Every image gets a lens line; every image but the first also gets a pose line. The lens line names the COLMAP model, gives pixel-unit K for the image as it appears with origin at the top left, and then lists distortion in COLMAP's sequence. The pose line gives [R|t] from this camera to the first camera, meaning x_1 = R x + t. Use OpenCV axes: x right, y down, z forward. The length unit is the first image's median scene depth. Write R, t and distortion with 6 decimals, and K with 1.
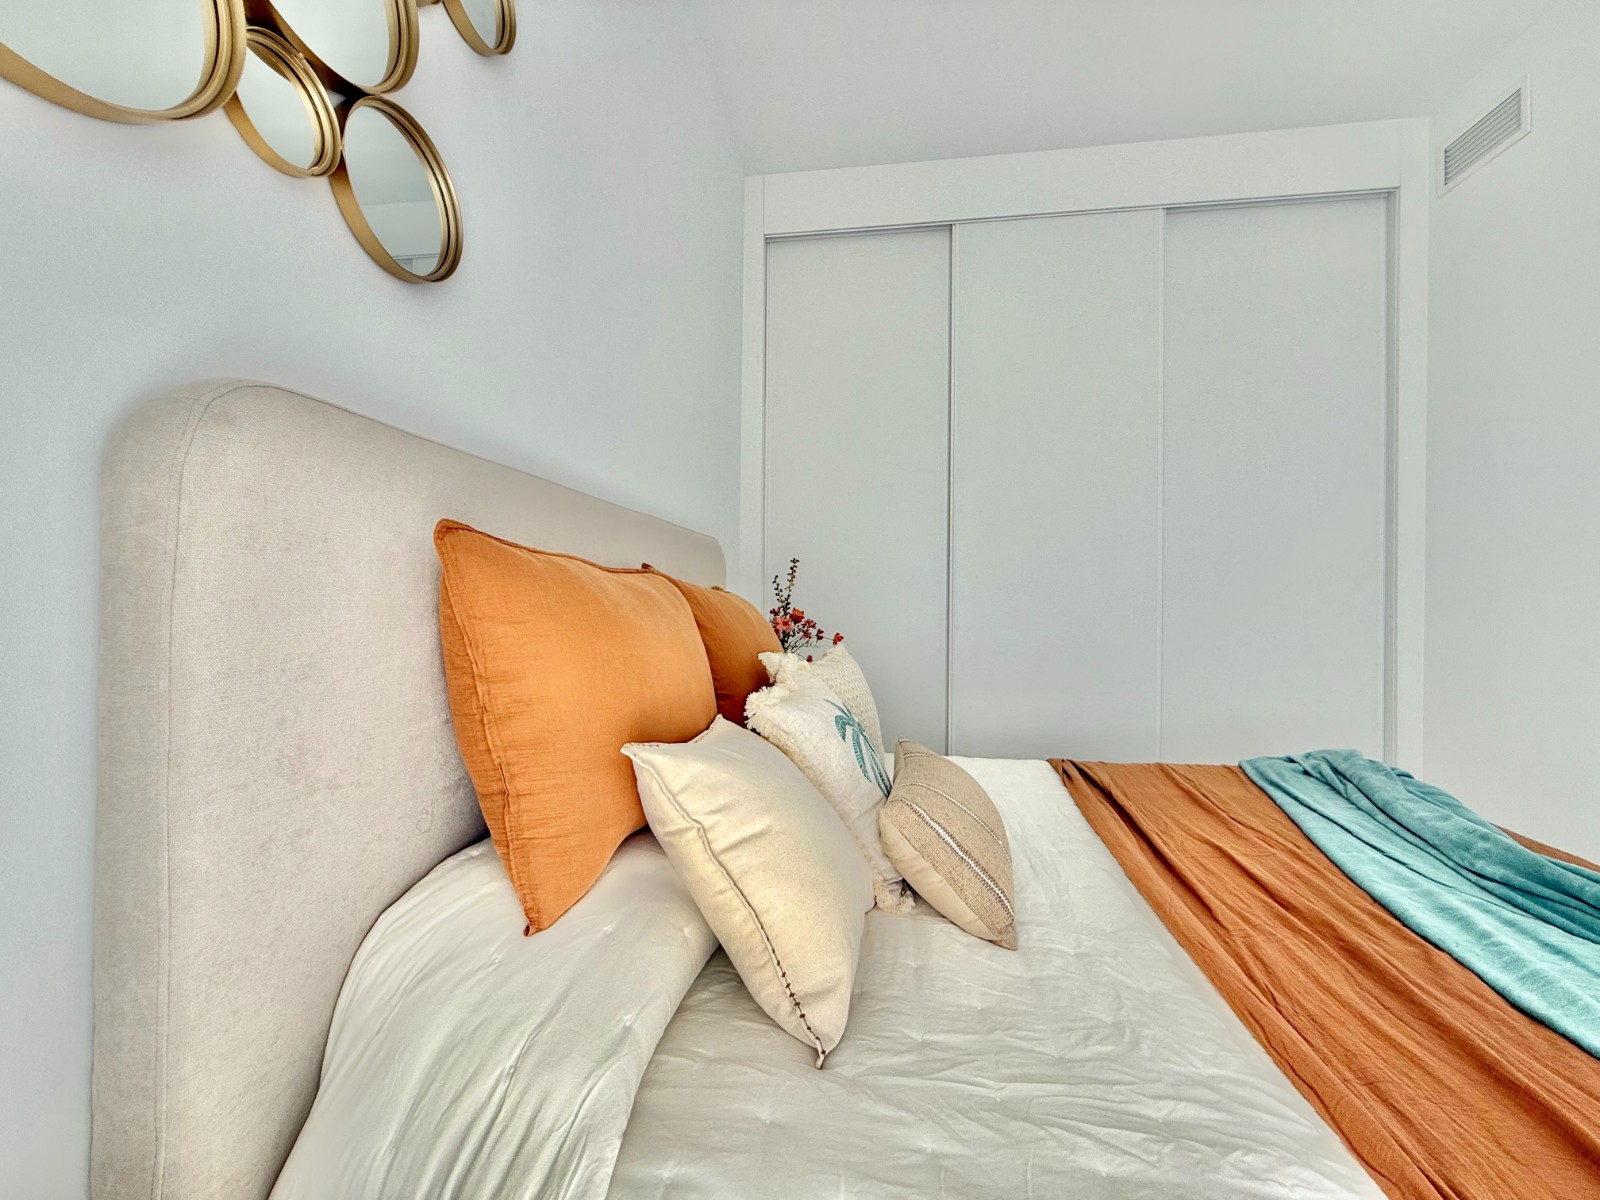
lens RADIAL K [[639.6, 0, 807.2], [0, 639.6, 602.3], [0, 0, 1]] dist [0.000951, -0.000073]
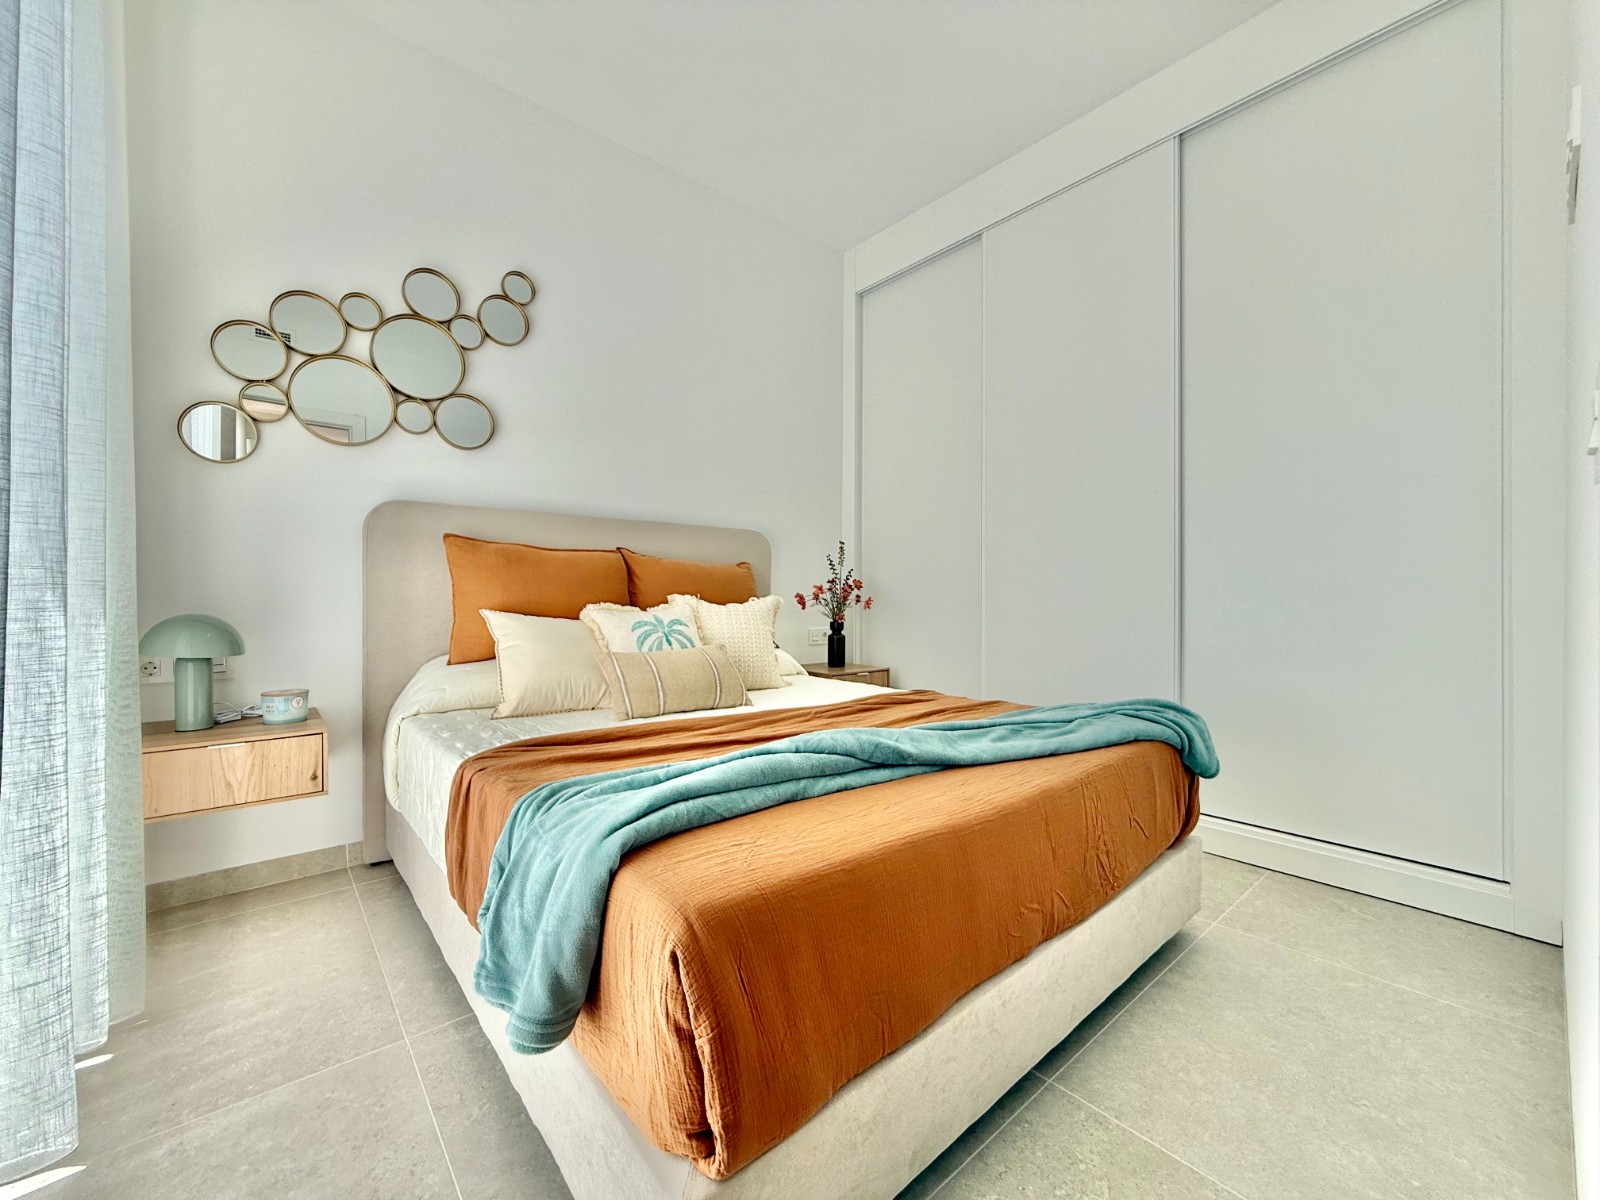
lens RADIAL K [[639.6, 0, 791.2], [0, 639.6, 597.1], [0, 0, 1]] dist [0.000951, -0.000073]
pose [[0.748231, -0.009418, -0.663372, 0.776357], [0.002705, 0.999934, -0.011146, 0.062543], [0.663433, 0.006546, 0.748207, -0.058511]]
